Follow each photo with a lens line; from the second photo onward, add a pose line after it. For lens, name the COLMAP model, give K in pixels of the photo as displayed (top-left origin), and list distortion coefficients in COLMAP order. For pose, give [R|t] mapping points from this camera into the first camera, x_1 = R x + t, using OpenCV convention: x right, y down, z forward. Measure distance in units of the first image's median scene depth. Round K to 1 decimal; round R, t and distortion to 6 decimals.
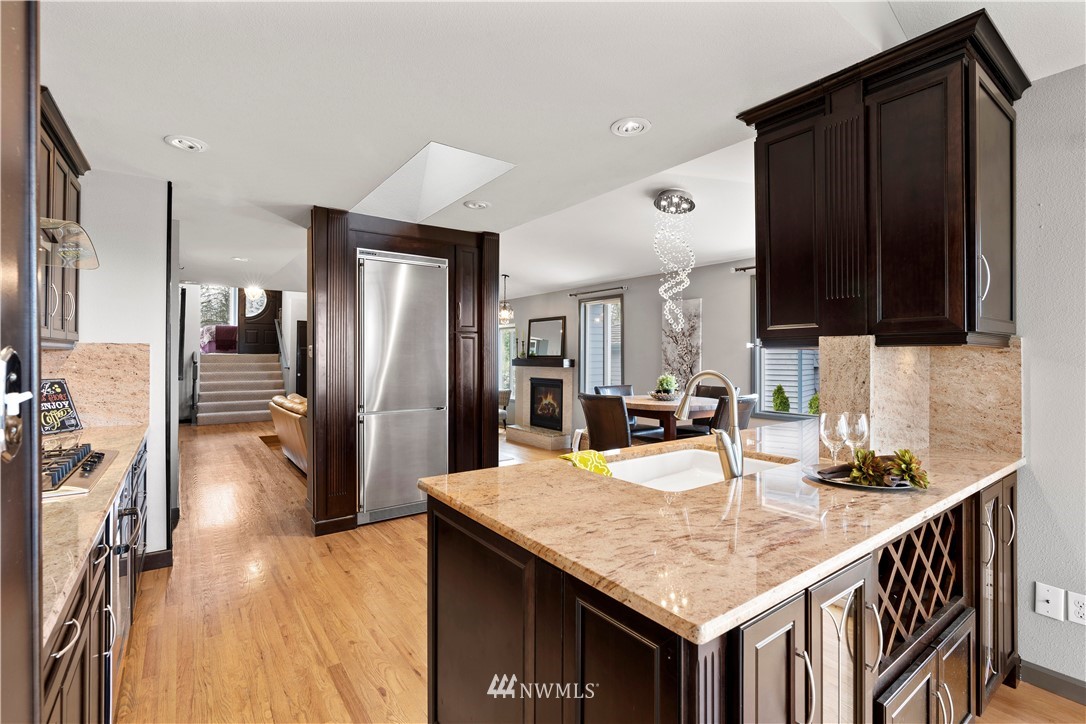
lens RADIAL K [[488.5, 0, 541.3], [0, 488.5, 356.4], [0, 0, 1]] dist [-0.004674, 0.000761]
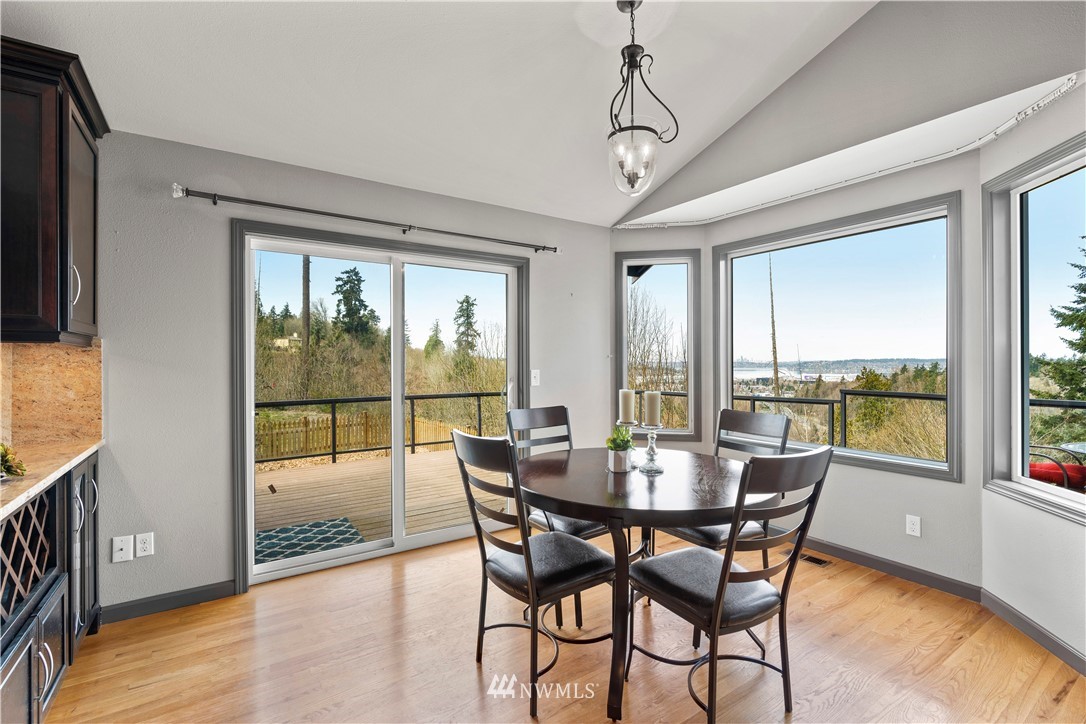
lens RADIAL K [[488.5, 0, 538.0], [0, 488.5, 360.3], [0, 0, 1]] dist [-0.004674, 0.000761]
pose [[0.042339, 0.001657, 0.999102, -0.200086], [-0.002421, 0.999996, -0.001556, 0.015893], [-0.999100, -0.002352, 0.042343, -0.150144]]
